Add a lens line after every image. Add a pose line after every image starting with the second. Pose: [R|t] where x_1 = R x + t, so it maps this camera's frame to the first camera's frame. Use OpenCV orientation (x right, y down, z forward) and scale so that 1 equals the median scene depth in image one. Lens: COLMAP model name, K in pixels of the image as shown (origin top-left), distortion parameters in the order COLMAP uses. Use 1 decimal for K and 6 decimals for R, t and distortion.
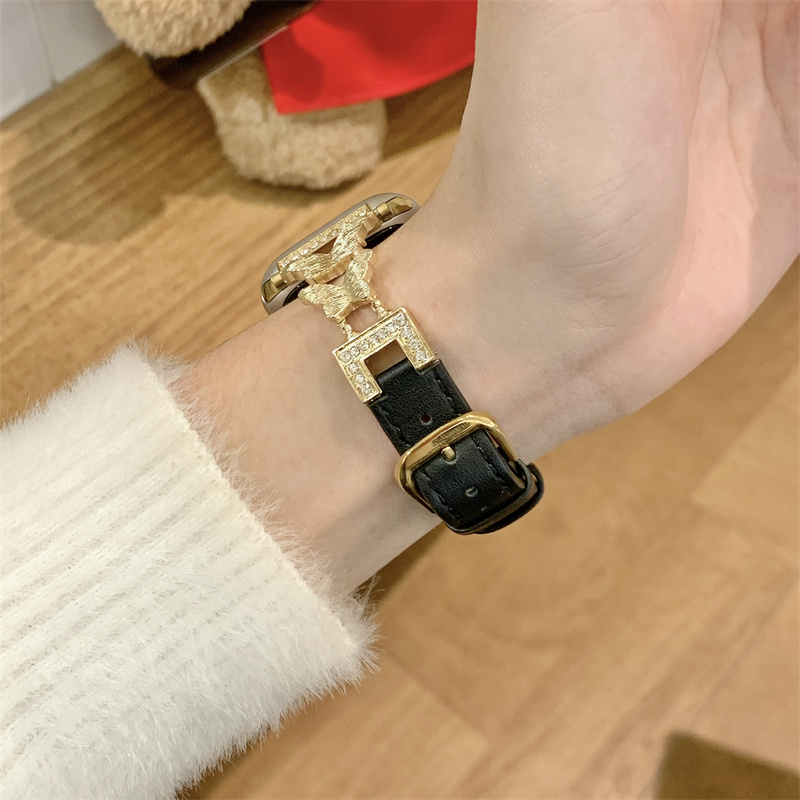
lens RADIAL K [[1346.0, 0, 400.4], [0, 1346.0, 274.6], [0, 0, 1]] dist [0.233010, -1.078236]
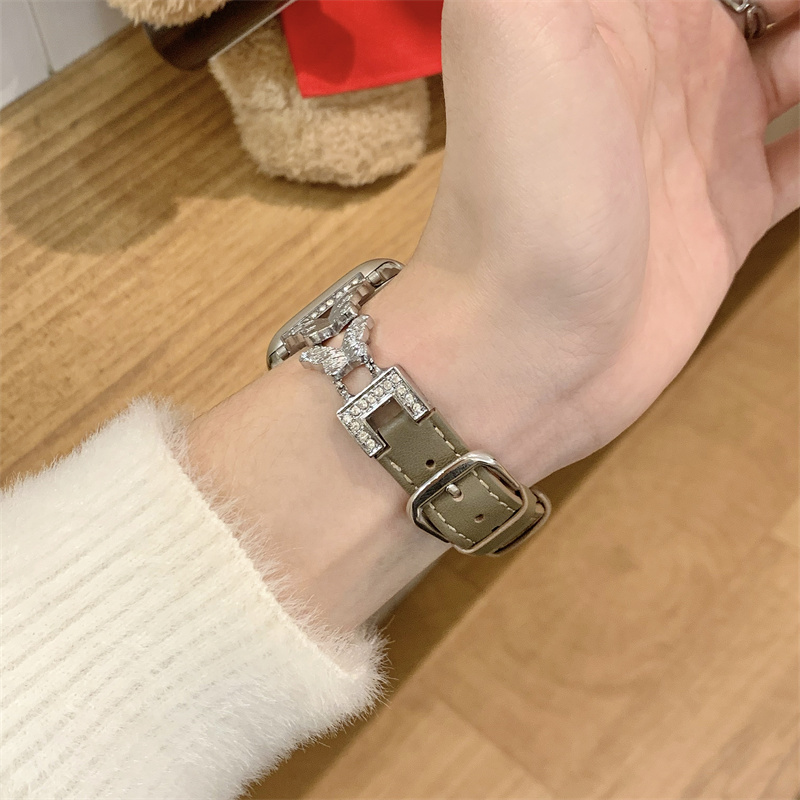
lens RADIAL K [[1370.3, 0, 400.1], [0, 1370.3, 379.7], [0, 0, 1]] dist [0.216017, -0.911150]
pose [[0.999047, -0.010762, -0.042294, 0.006197], [0.013043, 0.998454, 0.054041, 0.012891], [0.041647, -0.054541, 0.997643, 0.115974]]
